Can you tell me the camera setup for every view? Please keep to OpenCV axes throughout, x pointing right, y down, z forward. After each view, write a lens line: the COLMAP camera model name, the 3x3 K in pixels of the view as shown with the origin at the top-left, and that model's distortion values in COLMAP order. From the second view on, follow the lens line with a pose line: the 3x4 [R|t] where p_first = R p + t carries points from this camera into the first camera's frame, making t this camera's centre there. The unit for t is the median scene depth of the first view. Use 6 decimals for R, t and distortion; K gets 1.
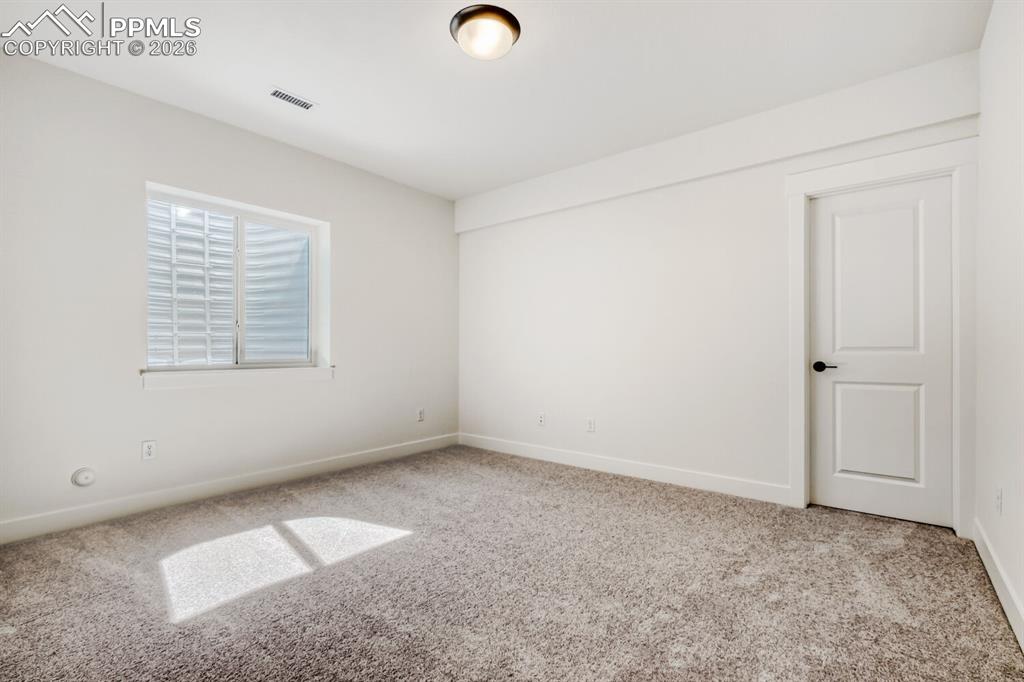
lens RADIAL K [[453.1, 0, 508.7], [0, 453.1, 337.1], [0, 0, 1]] dist [-0.002133, 0.000179]
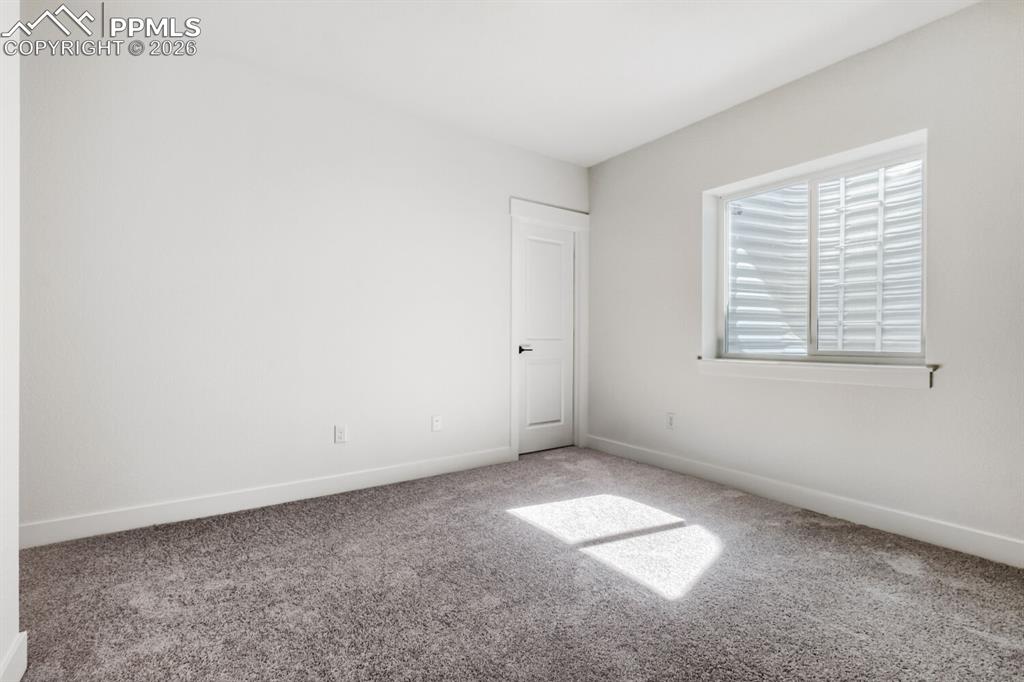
lens RADIAL K [[453.1, 0, 508.7], [0, 453.1, 337.1], [0, 0, 1]] dist [-0.002133, 0.000179]
pose [[-0.254455, -0.003096, -0.967080, 0.373458], [0.015777, 0.999849, -0.007352, 0.021431], [0.966956, -0.017129, -0.254367, 0.662309]]
